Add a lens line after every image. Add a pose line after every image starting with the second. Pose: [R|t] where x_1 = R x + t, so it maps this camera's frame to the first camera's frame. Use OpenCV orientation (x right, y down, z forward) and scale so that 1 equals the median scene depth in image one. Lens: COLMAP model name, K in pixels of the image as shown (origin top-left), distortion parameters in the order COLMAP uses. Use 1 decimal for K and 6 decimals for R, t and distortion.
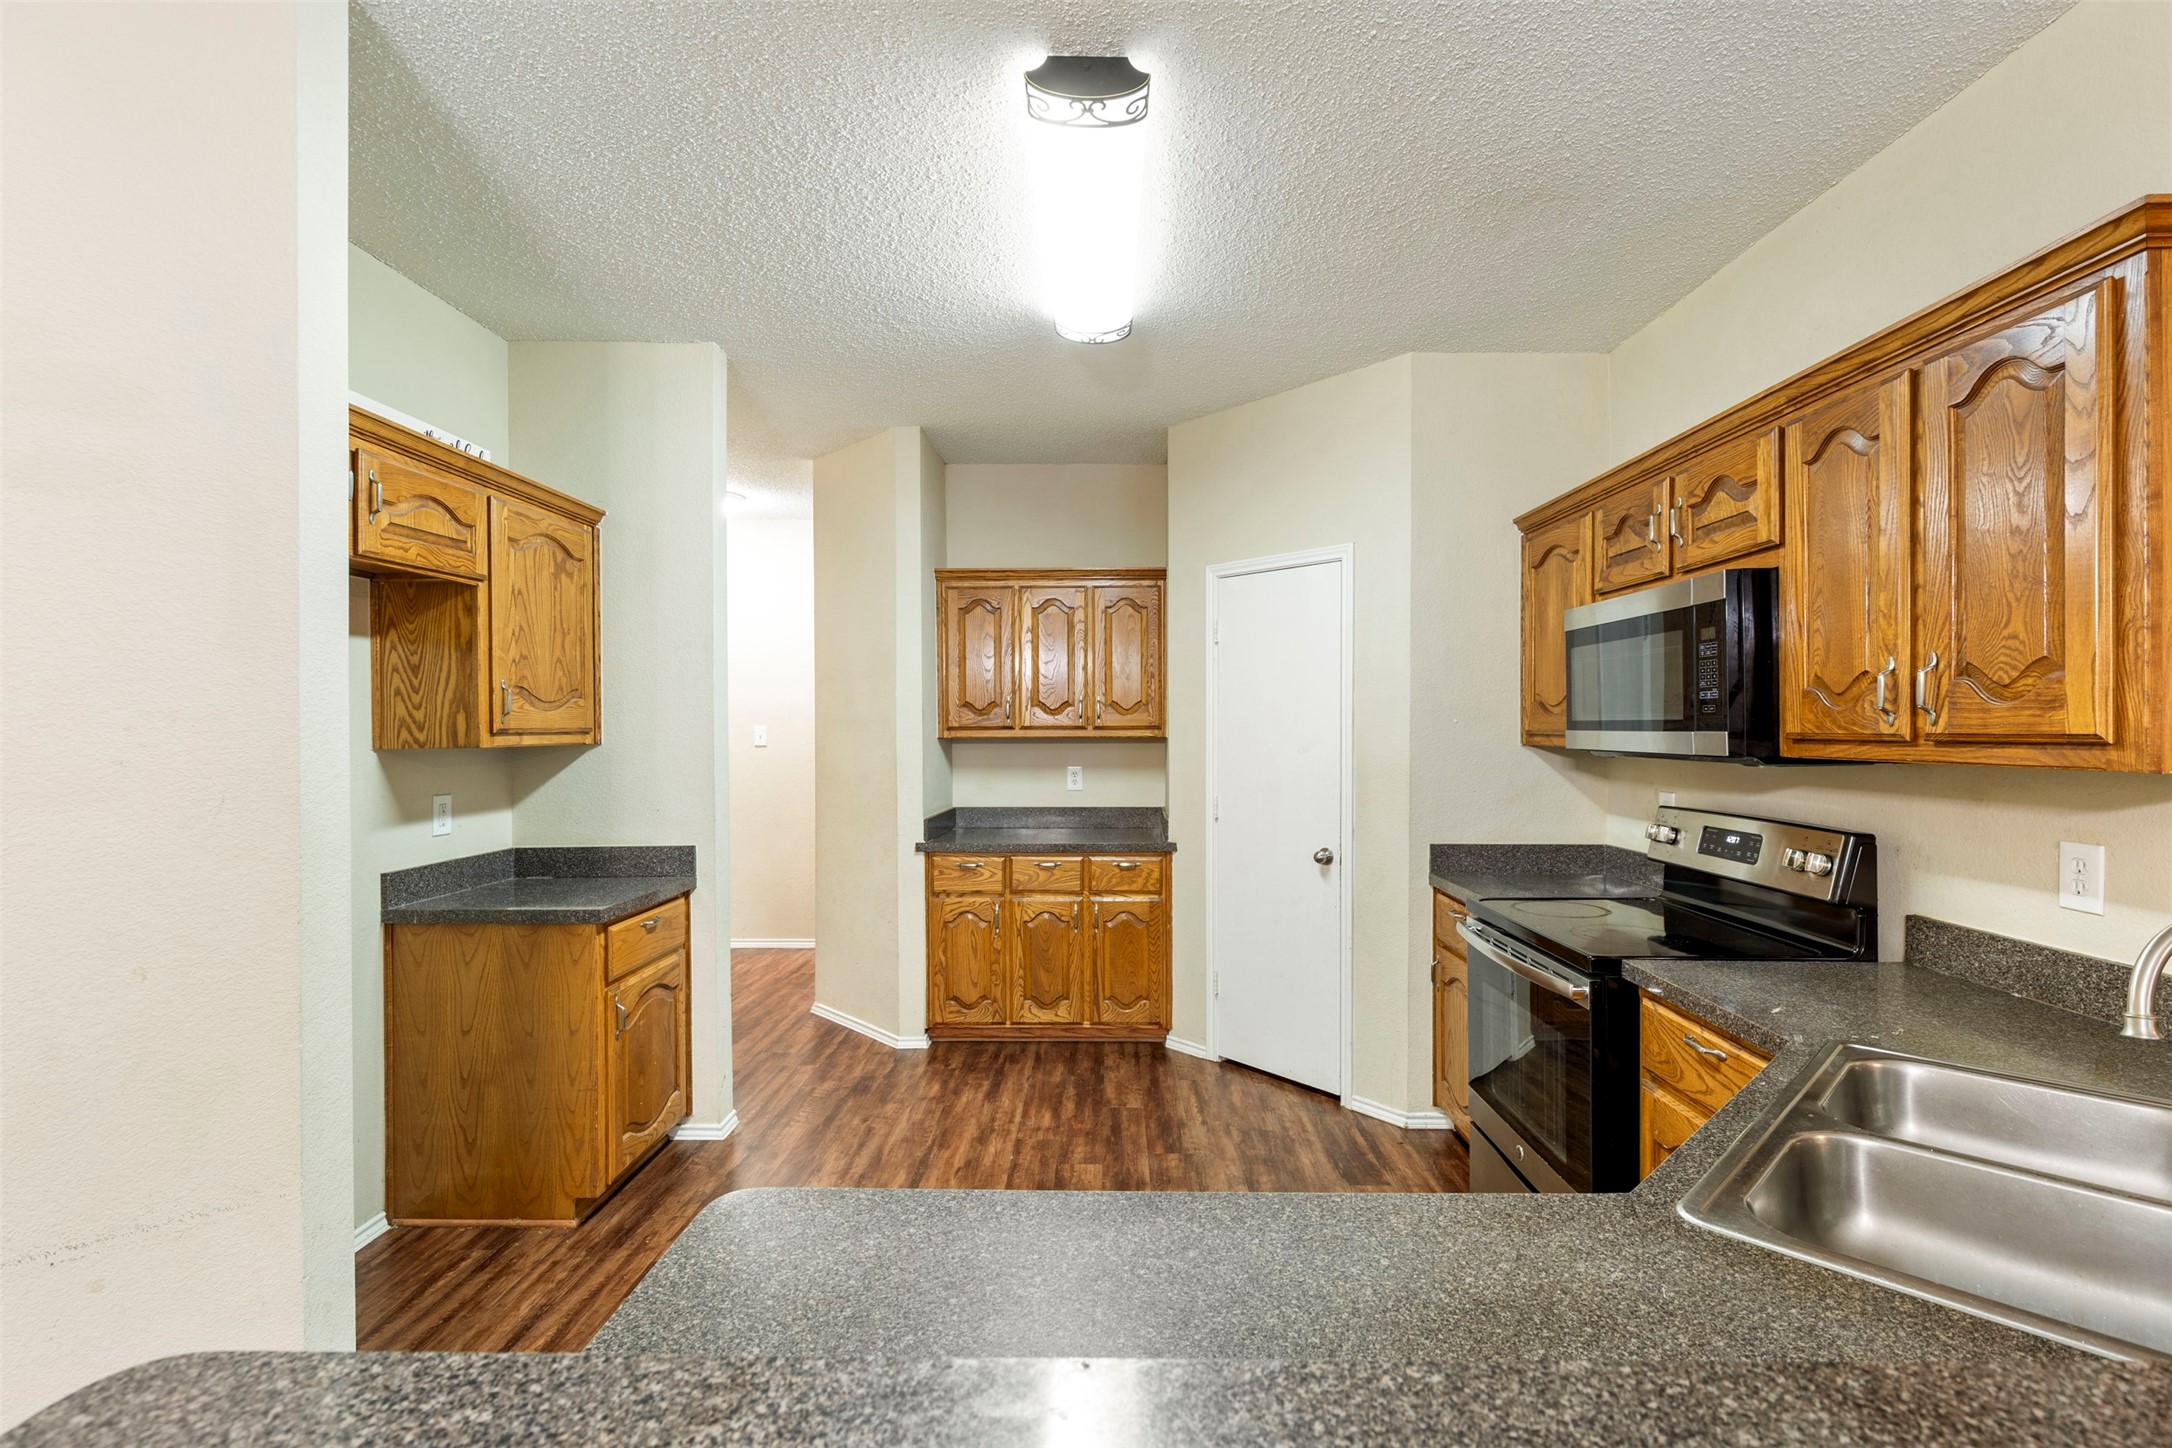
lens RADIAL K [[969.2, 0, 1107.6], [0, 969.2, 725.3], [0, 0, 1]] dist [0.004024, 0.000084]
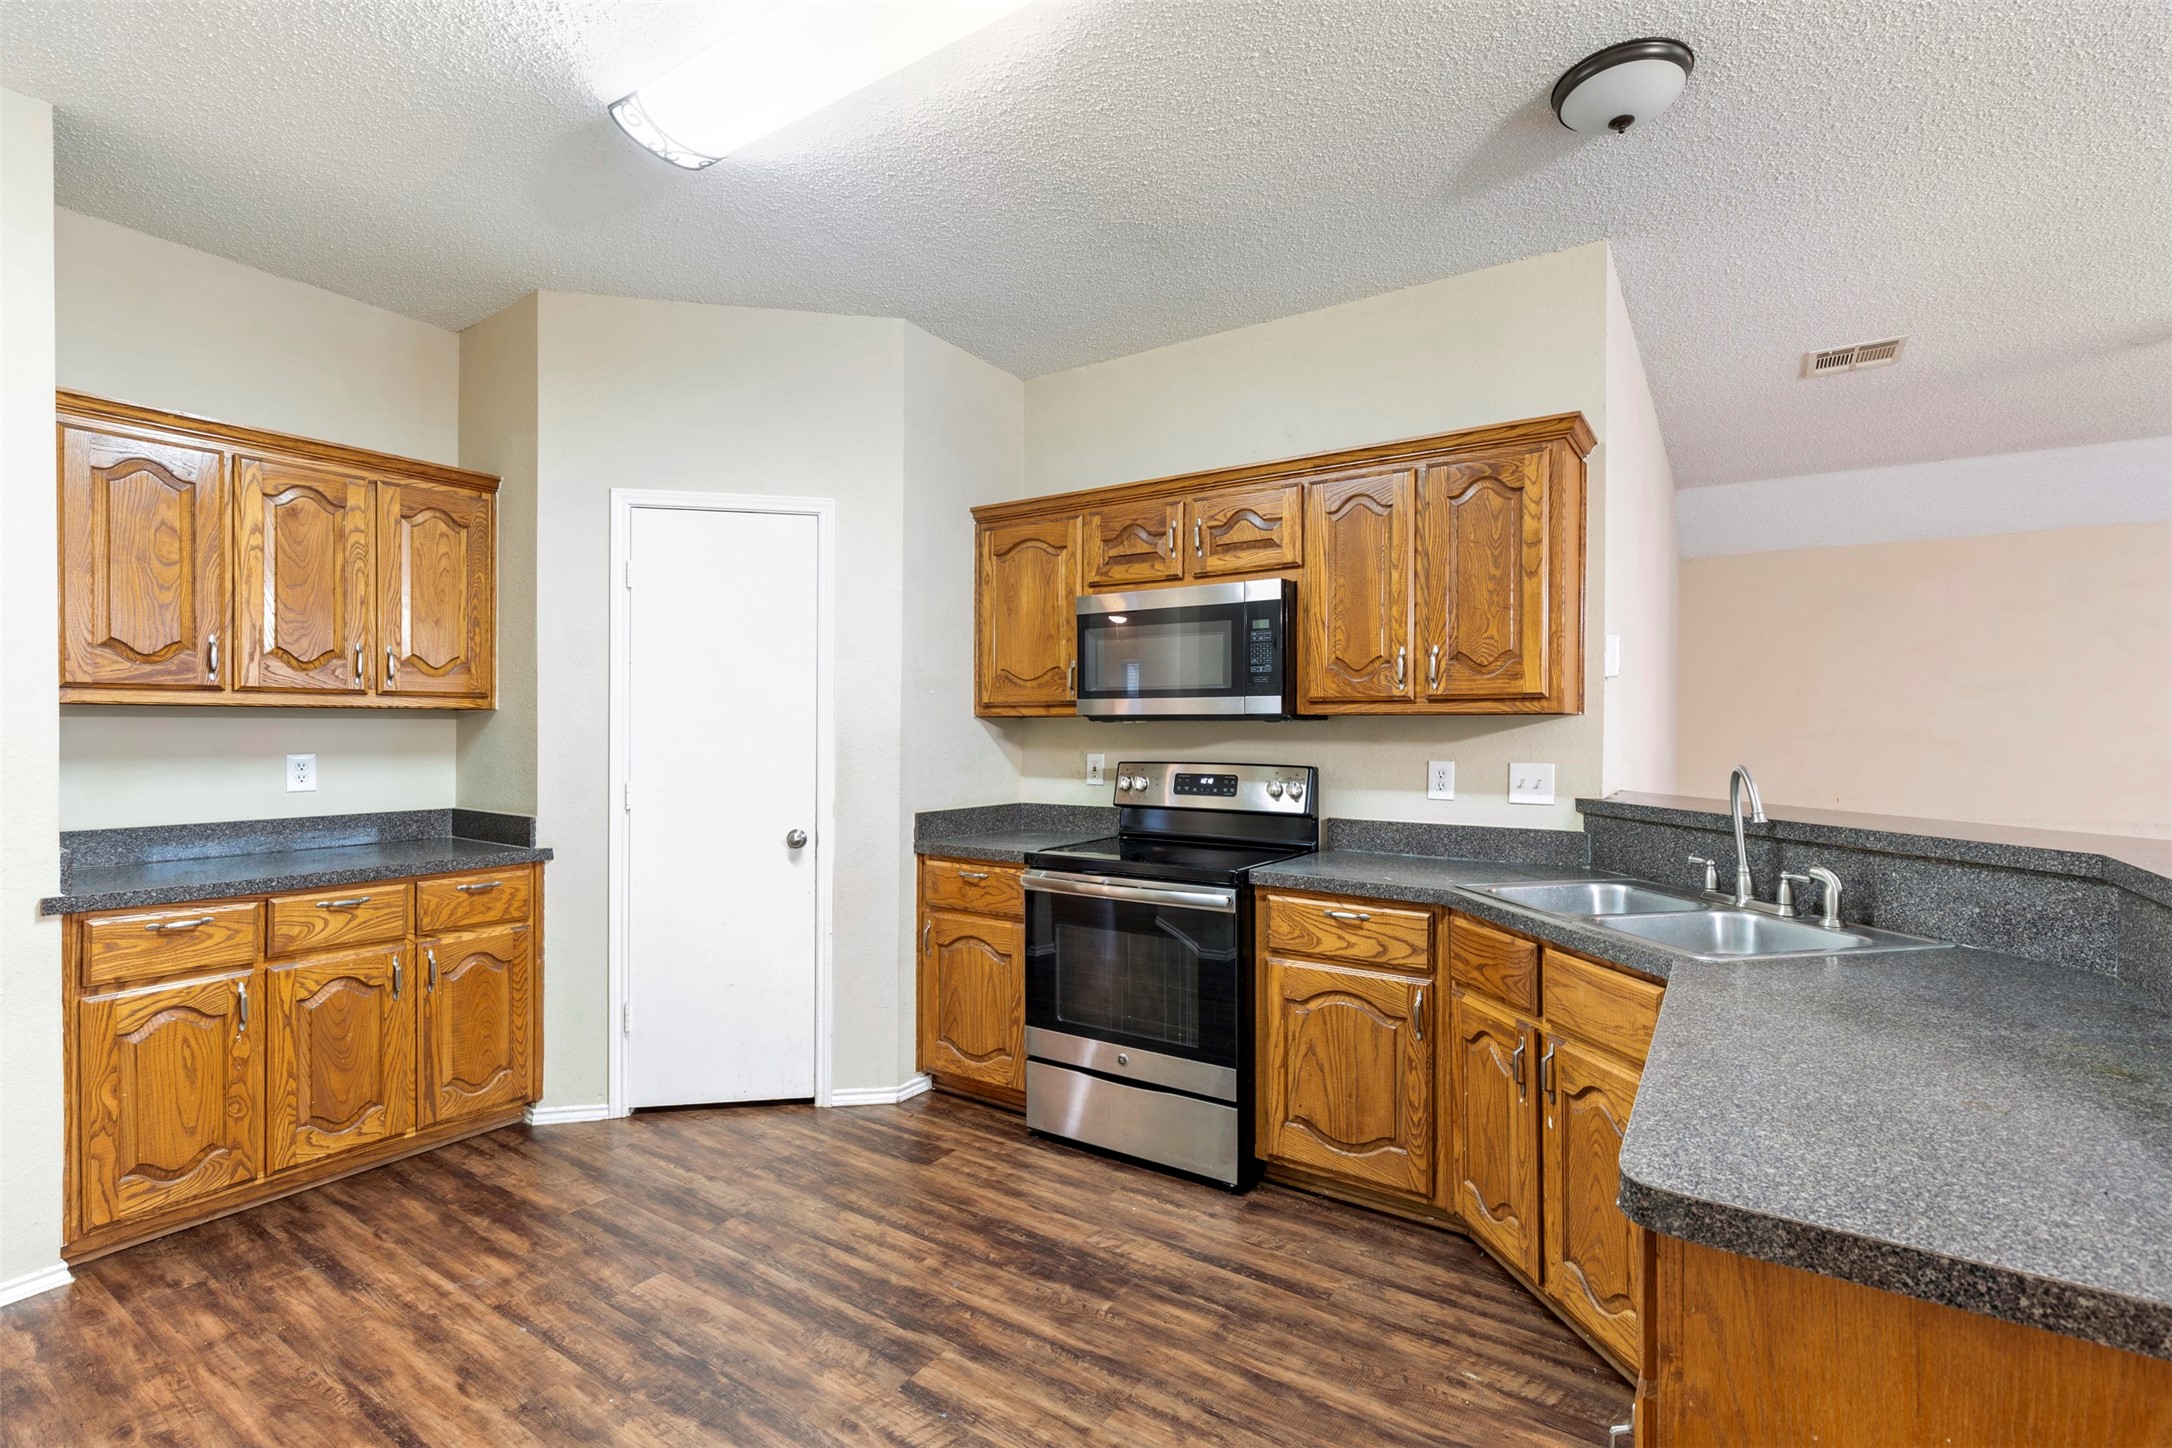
lens RADIAL K [[969.2, 0, 1100.2], [0, 969.2, 727.7], [0, 0, 1]] dist [0.004024, 0.000084]
pose [[0.540800, 0.002923, 0.841146, -0.436243], [-0.003788, 0.999992, -0.001039, 0.035798], [-0.841143, -0.002624, 0.540807, 0.310724]]
